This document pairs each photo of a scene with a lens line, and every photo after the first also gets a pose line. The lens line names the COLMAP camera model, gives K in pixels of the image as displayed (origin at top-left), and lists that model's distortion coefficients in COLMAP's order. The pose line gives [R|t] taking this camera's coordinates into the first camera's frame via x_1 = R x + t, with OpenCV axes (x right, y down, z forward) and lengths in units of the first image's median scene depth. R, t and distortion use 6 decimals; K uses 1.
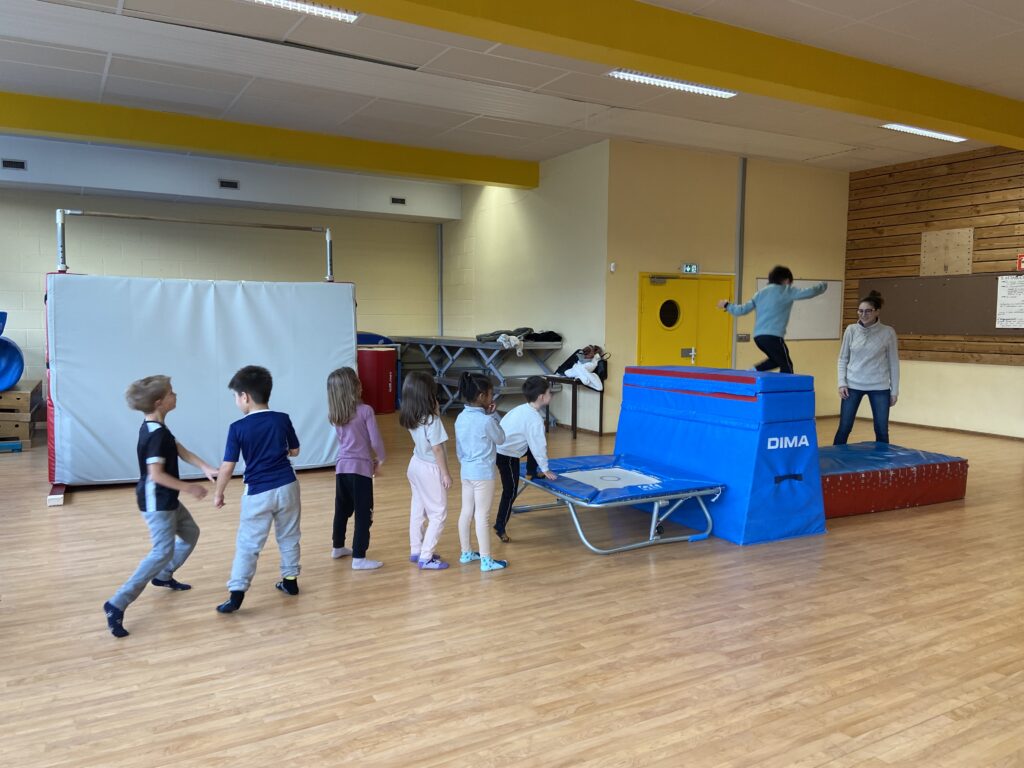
lens RADIAL K [[790.7, 0, 512.0], [0, 790.7, 384.0], [0, 0, 1]] dist [0.118475, -0.119606]
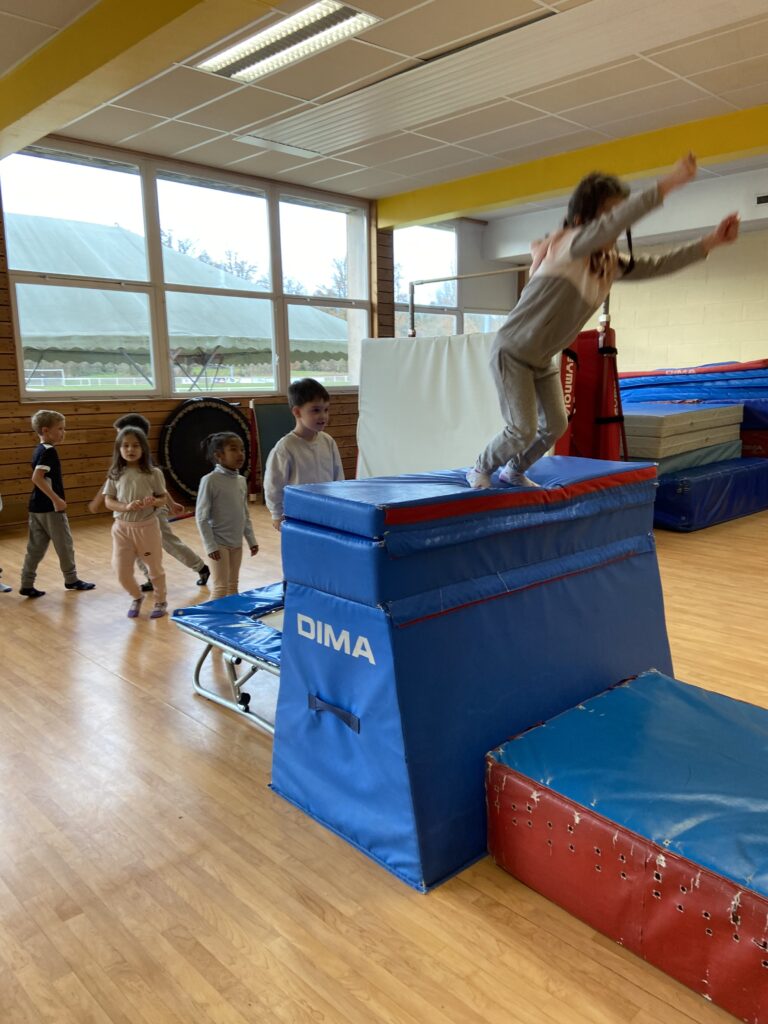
lens RADIAL K [[790.7, 0, 401.3], [0, 790.7, 509.0], [0, 0, 1]] dist [0.118475, -0.119606]
pose [[0.241005, 0.156094, -0.957889, 0.787395], [-0.060370, 0.987481, 0.145727, -0.072747], [0.968644, 0.022707, 0.247411, 0.914723]]
